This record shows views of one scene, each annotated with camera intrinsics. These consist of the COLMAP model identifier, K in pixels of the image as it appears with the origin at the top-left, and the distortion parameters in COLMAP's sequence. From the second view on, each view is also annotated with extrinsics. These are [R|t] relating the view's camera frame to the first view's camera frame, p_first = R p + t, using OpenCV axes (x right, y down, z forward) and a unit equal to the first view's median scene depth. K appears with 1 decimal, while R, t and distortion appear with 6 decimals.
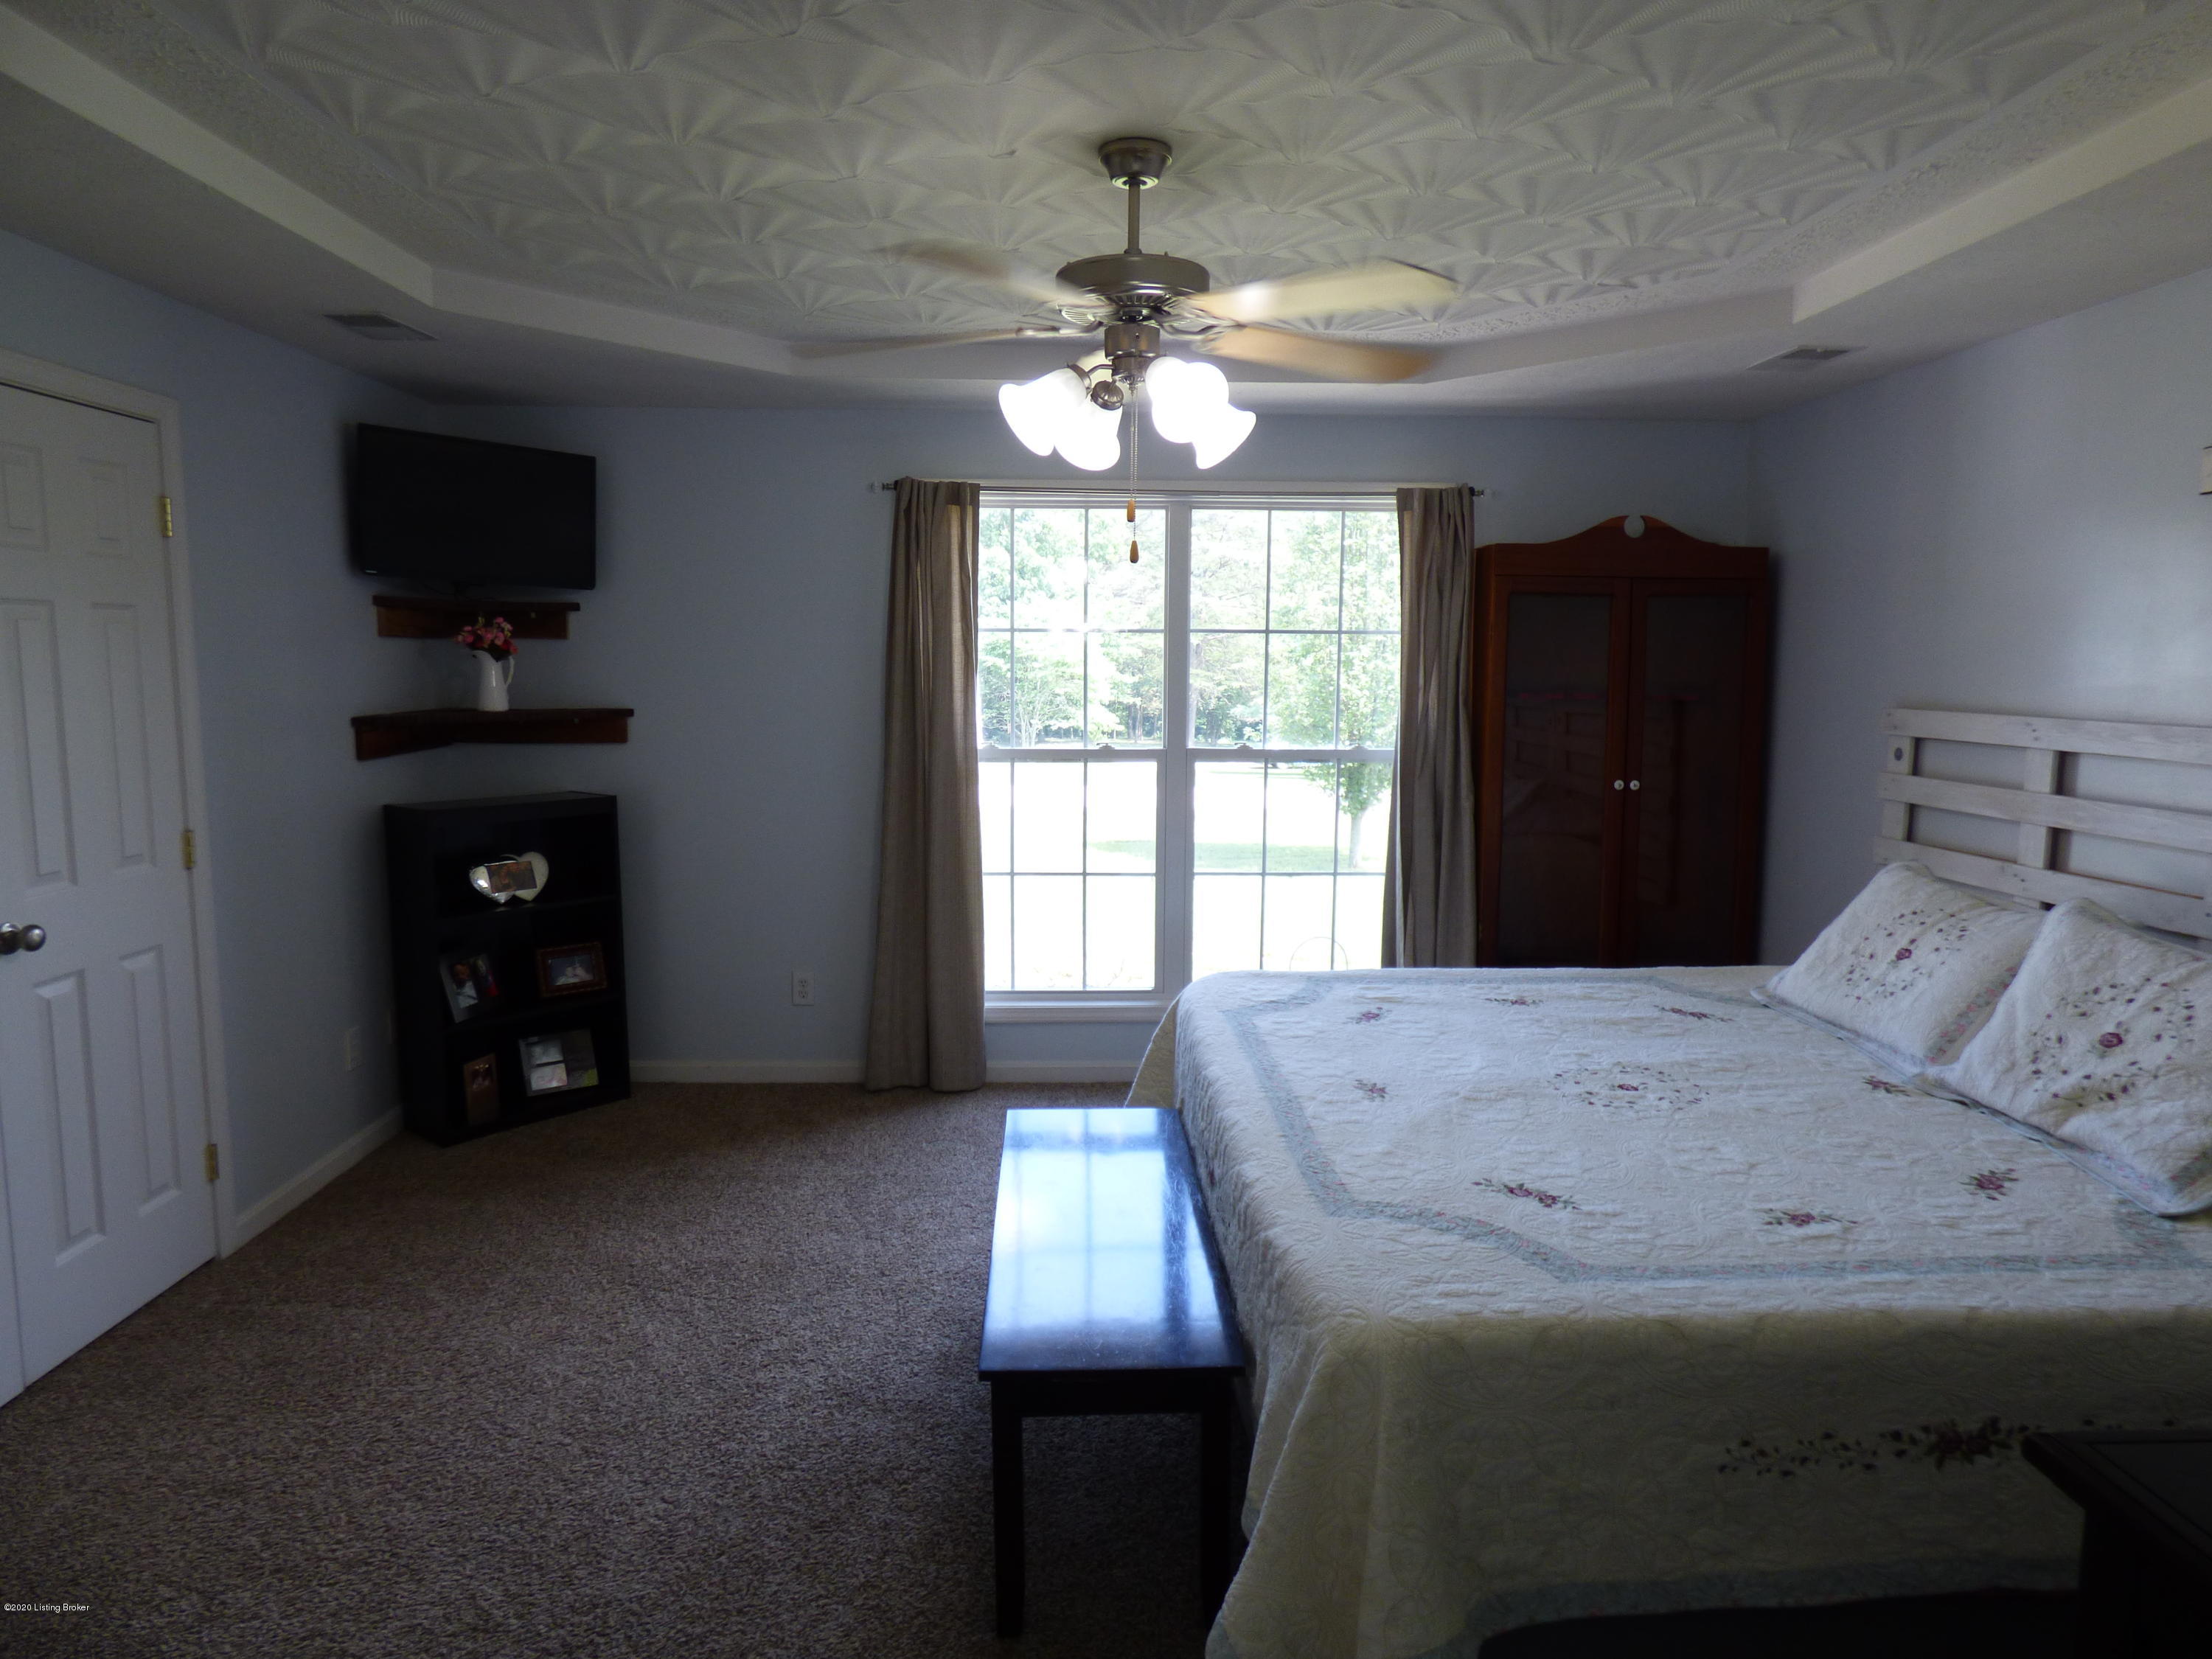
lens RADIAL K [[1355.7, 0, 1110.8], [0, 1355.7, 832.0], [0, 0, 1]] dist [0.009125, 0.001797]
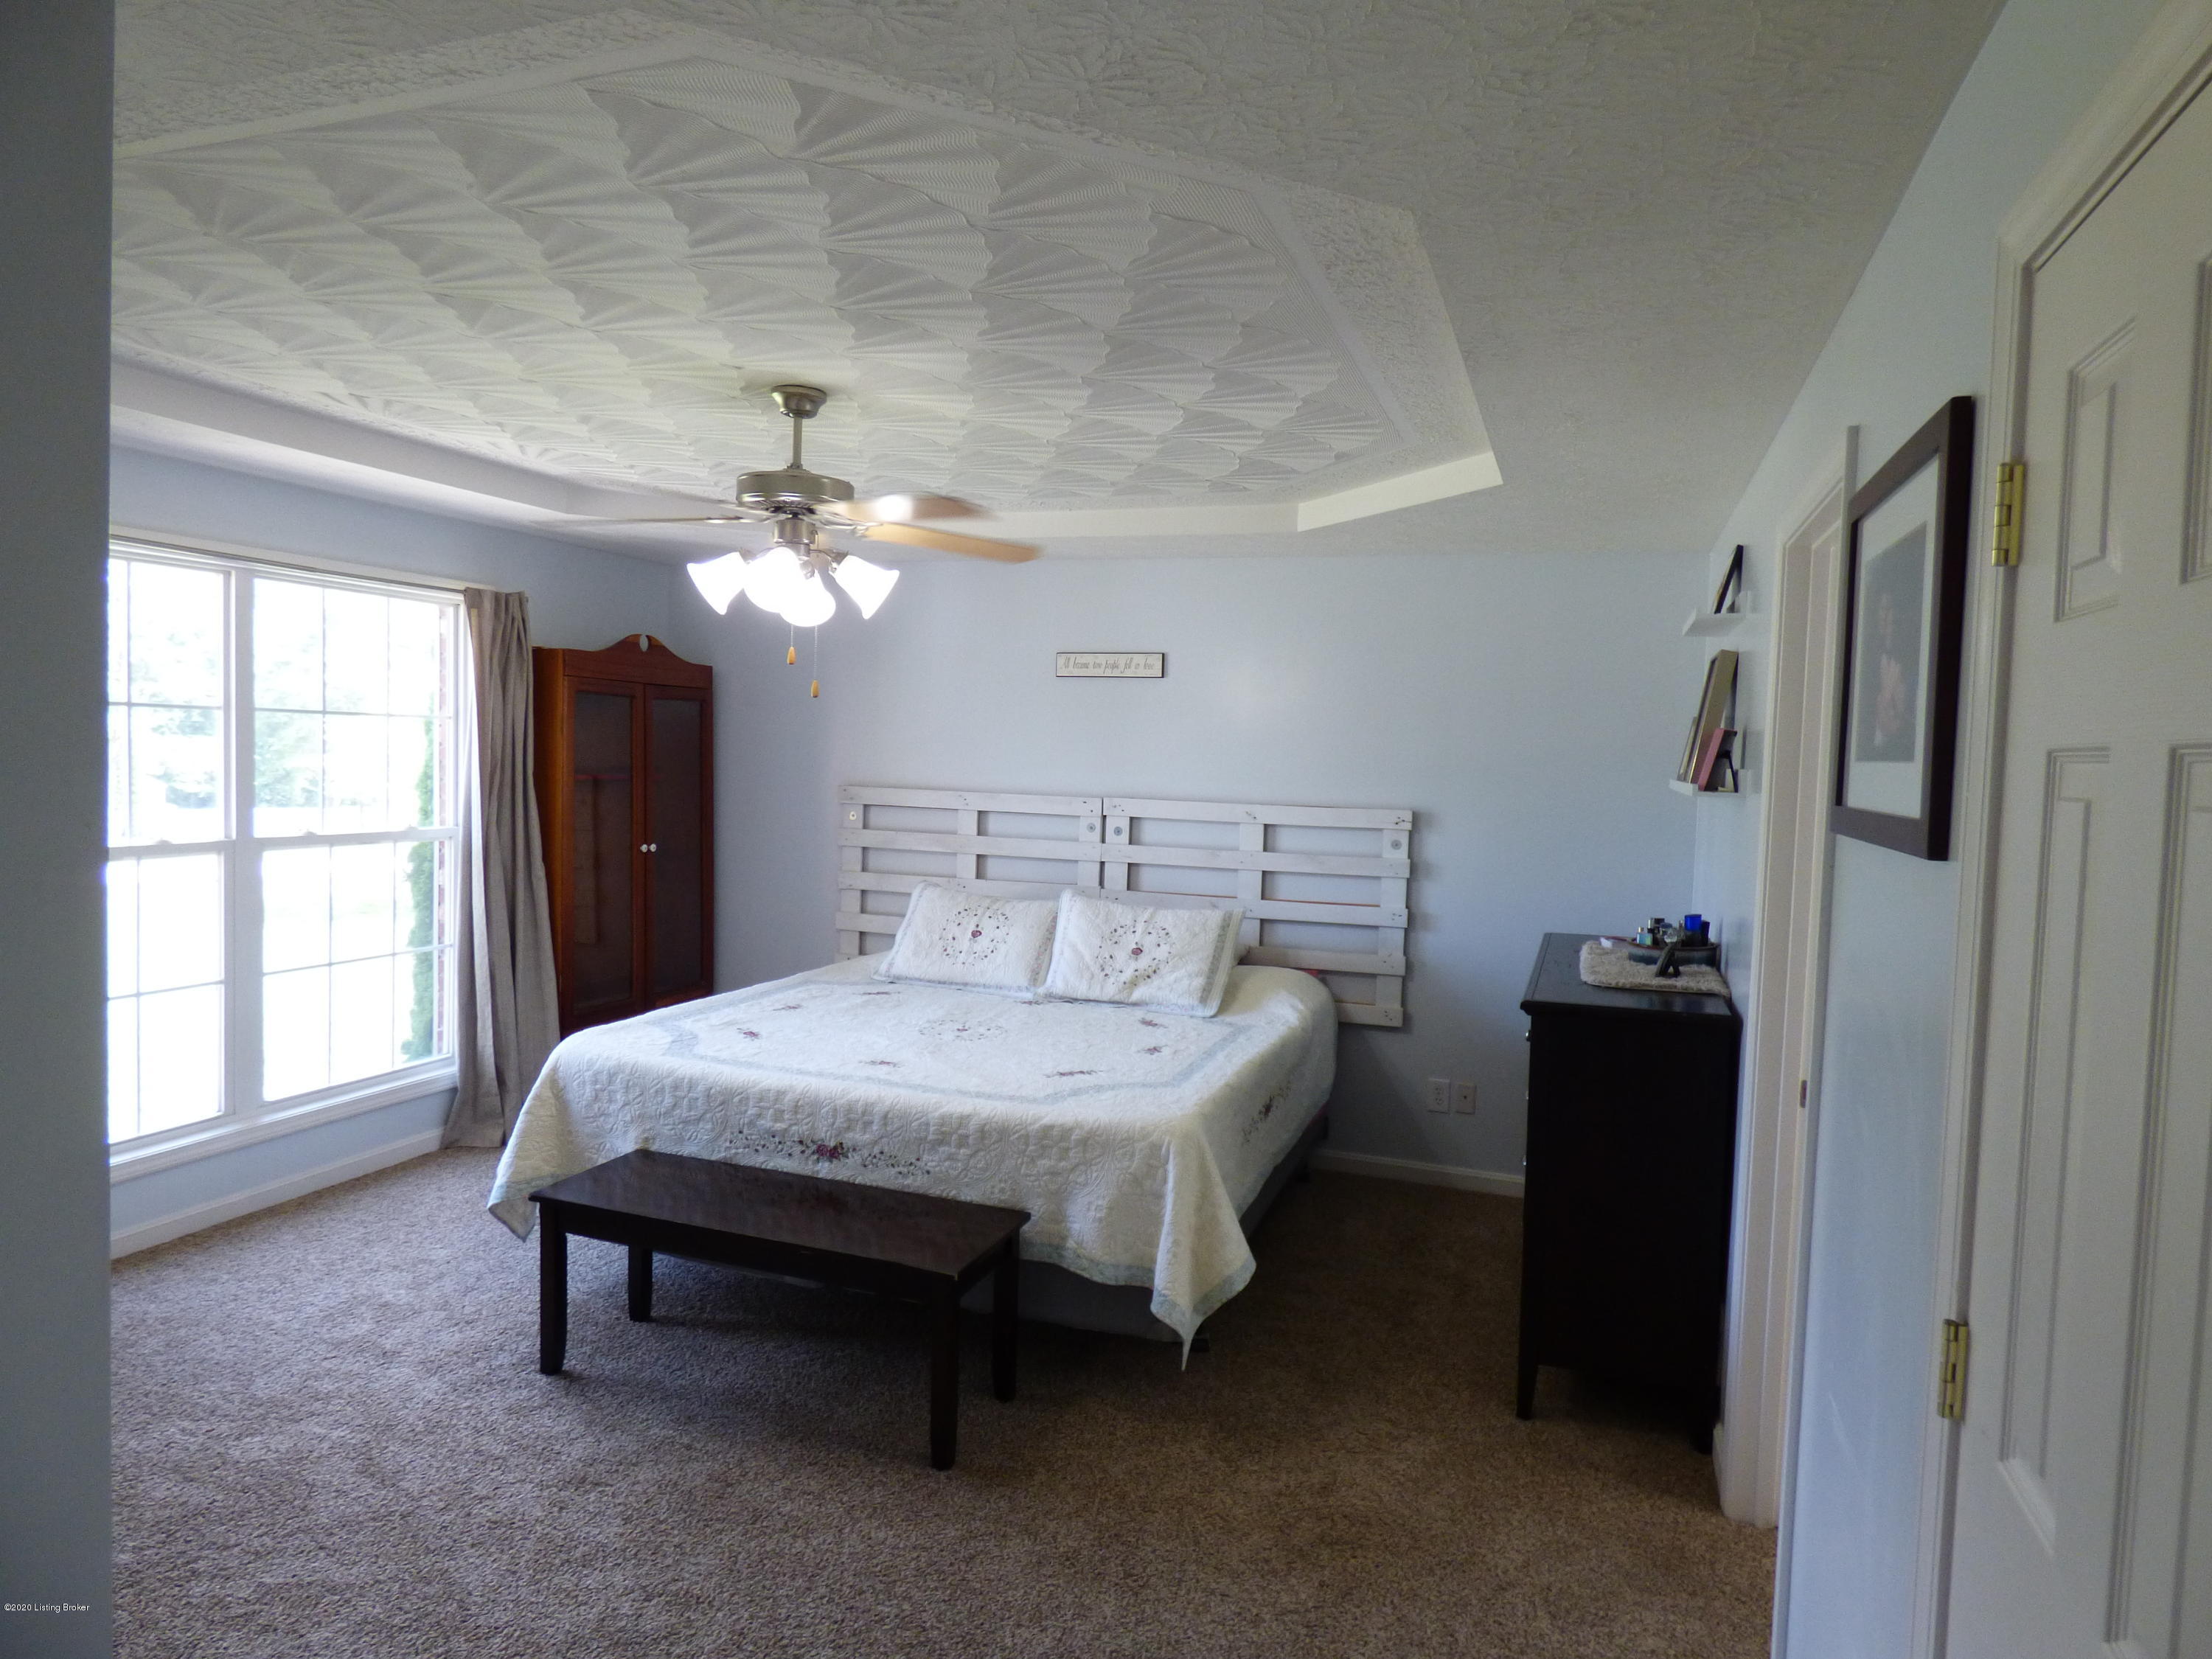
lens RADIAL K [[1355.7, 0, 1108.6], [0, 1355.7, 826.8], [0, 0, 1]] dist [0.009125, 0.001797]
pose [[0.386008, -0.042995, 0.921493, -0.840876], [0.082702, 0.996504, 0.011851, -0.045516], [-0.918781, 0.071635, 0.388214, 0.165254]]
